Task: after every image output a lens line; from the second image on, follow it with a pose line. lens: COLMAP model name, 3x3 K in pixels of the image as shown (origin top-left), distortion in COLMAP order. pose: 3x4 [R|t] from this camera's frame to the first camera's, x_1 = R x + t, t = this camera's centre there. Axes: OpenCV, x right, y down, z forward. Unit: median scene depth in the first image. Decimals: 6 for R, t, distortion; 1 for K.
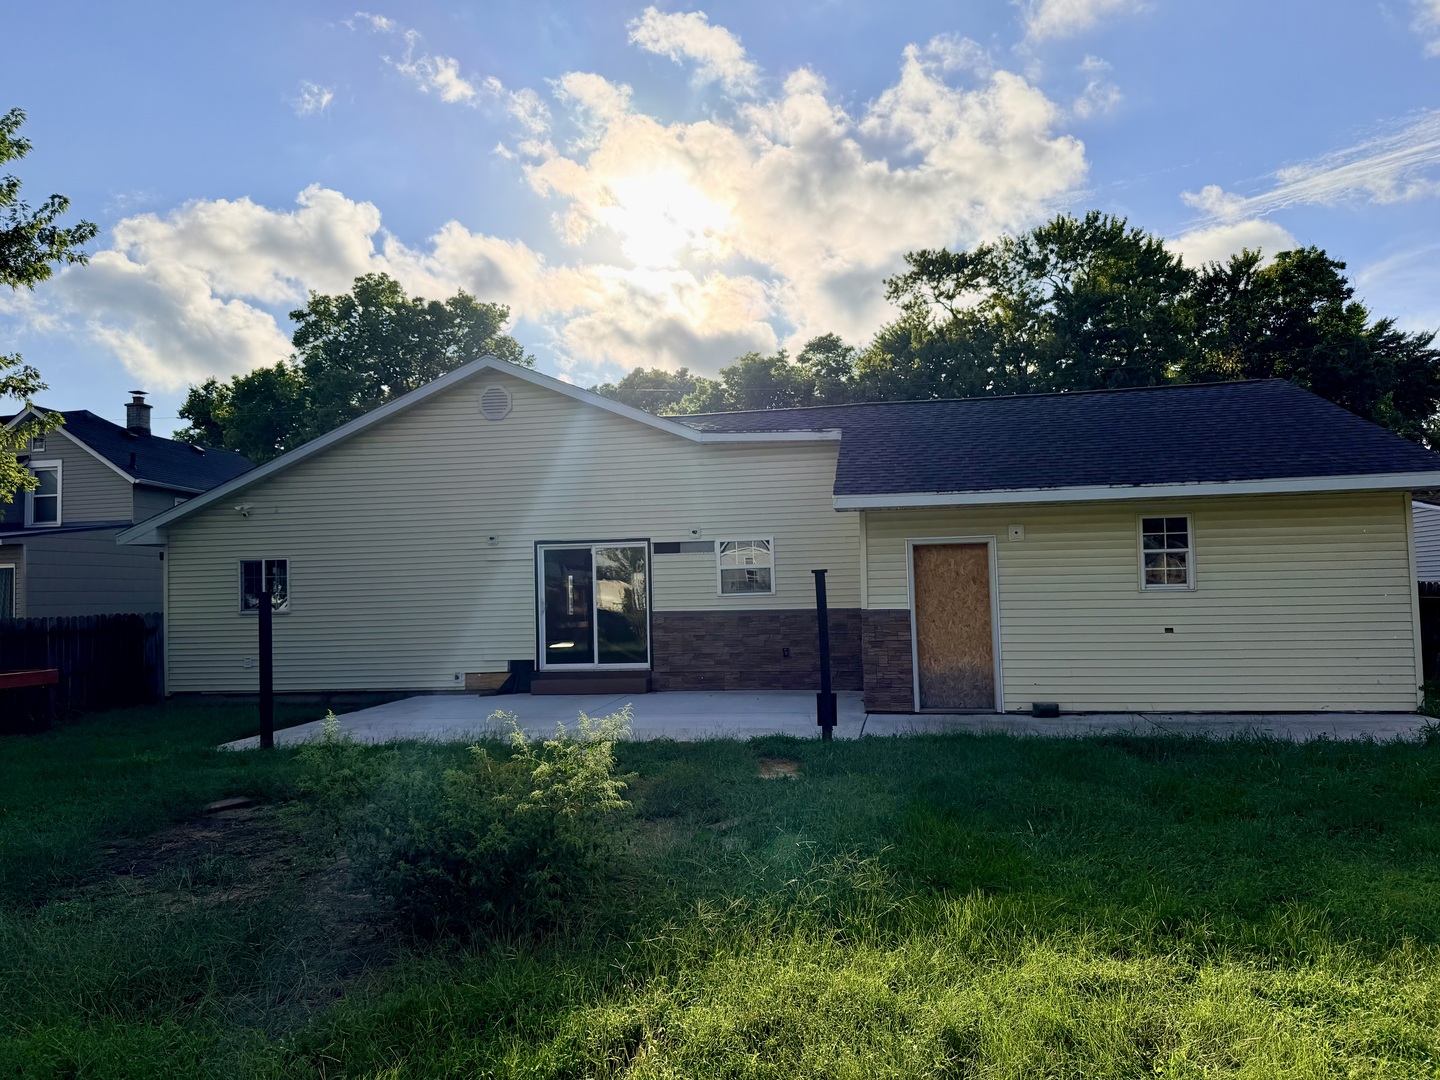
lens RADIAL K [[1013.2, 0, 720.3], [0, 1013.2, 535.7], [0, 0, 1]] dist [0.036263, -0.046951]
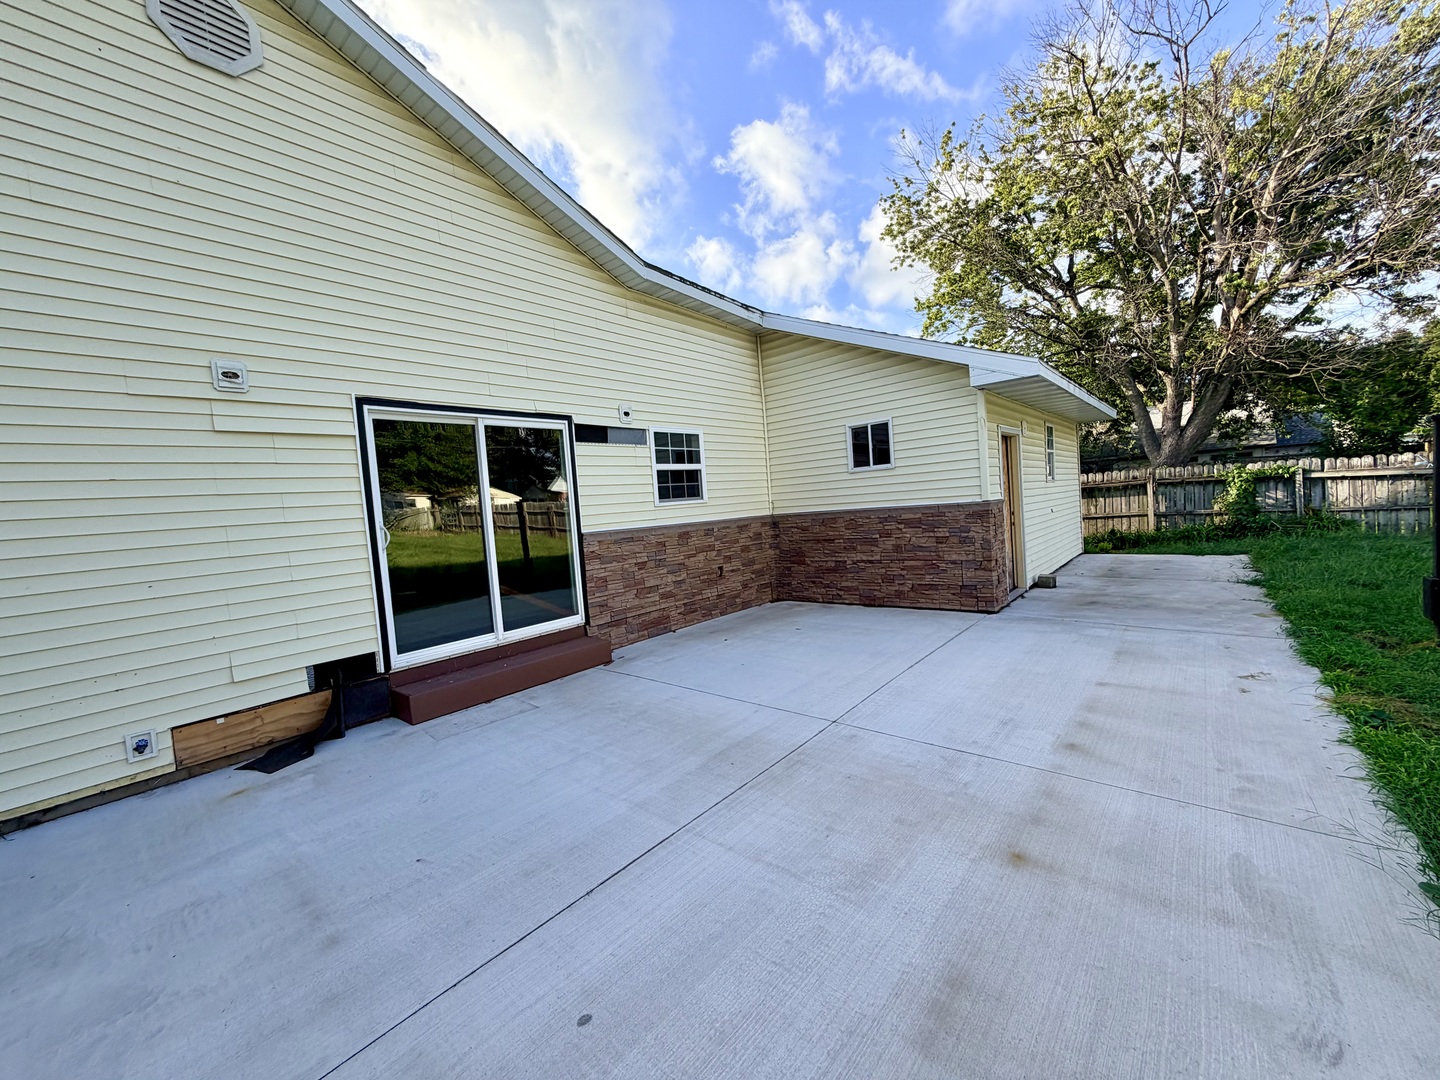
lens RADIAL K [[574.5, 0, 714.6], [0, 574.5, 535.6], [0, 0, 1]] dist [-0.003394, 0.000791]
pose [[0.529778, -0.061087, 0.845933, -0.522307], [0.012211, 0.997849, 0.064410, 0.086562], [-0.848048, -0.023794, 0.529384, 1.182486]]
